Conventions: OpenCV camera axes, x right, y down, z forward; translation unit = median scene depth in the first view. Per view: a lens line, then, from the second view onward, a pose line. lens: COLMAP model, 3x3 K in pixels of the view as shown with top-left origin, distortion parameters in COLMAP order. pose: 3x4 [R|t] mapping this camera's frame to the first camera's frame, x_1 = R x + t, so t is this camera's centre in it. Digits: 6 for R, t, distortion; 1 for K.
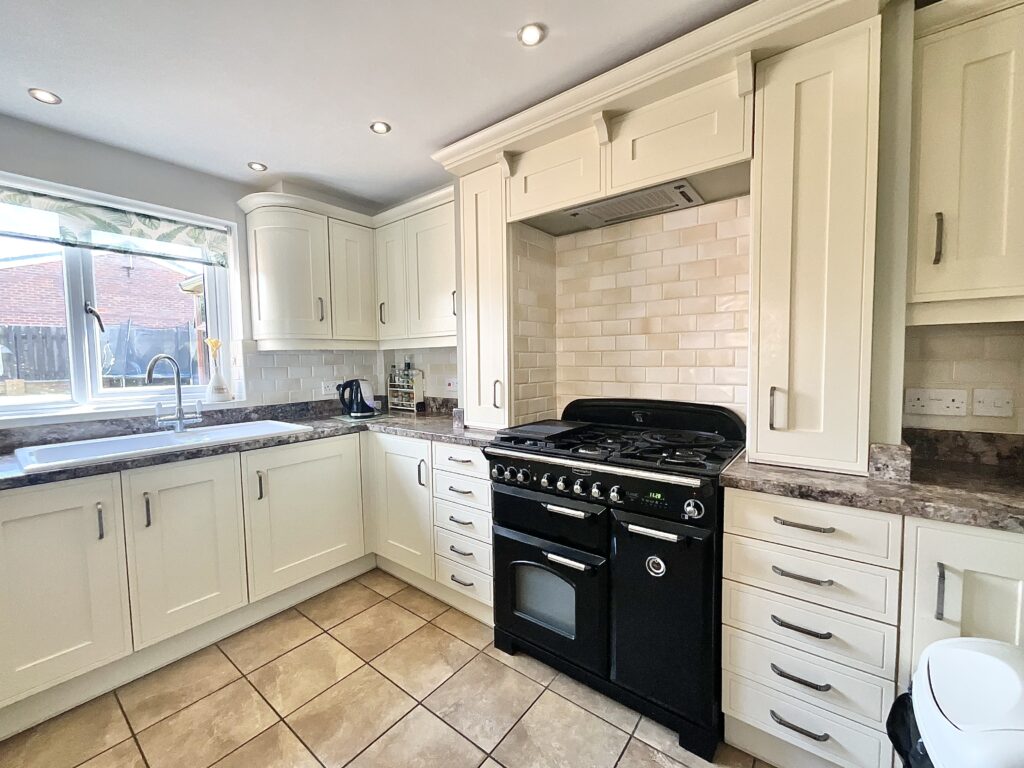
lens RADIAL K [[418.4, 0, 512.0], [0, 418.4, 384.6], [0, 0, 1]] dist [0.000019, 0.000116]
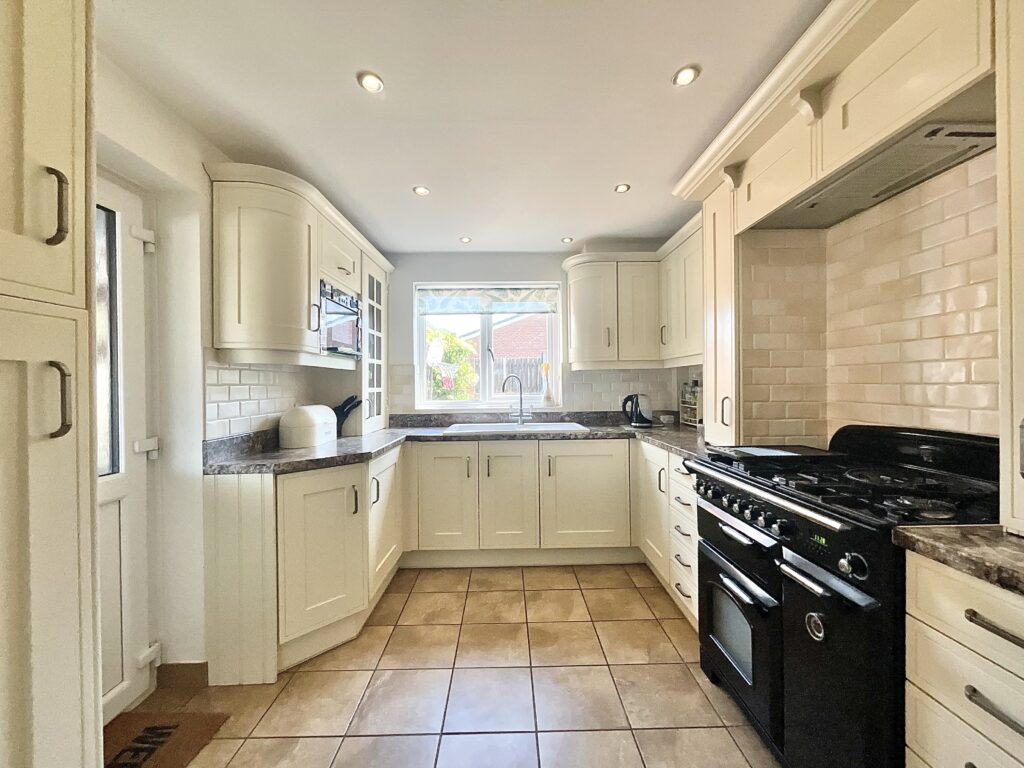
lens RADIAL K [[418.4, 0, 514.6], [0, 418.4, 384.6], [0, 0, 1]] dist [0.000019, 0.000116]
pose [[0.626199, 0.007682, -0.779626, 0.395771], [-0.045414, 0.998613, -0.026637, 0.008622], [0.778340, 0.052086, 0.625679, 0.009670]]
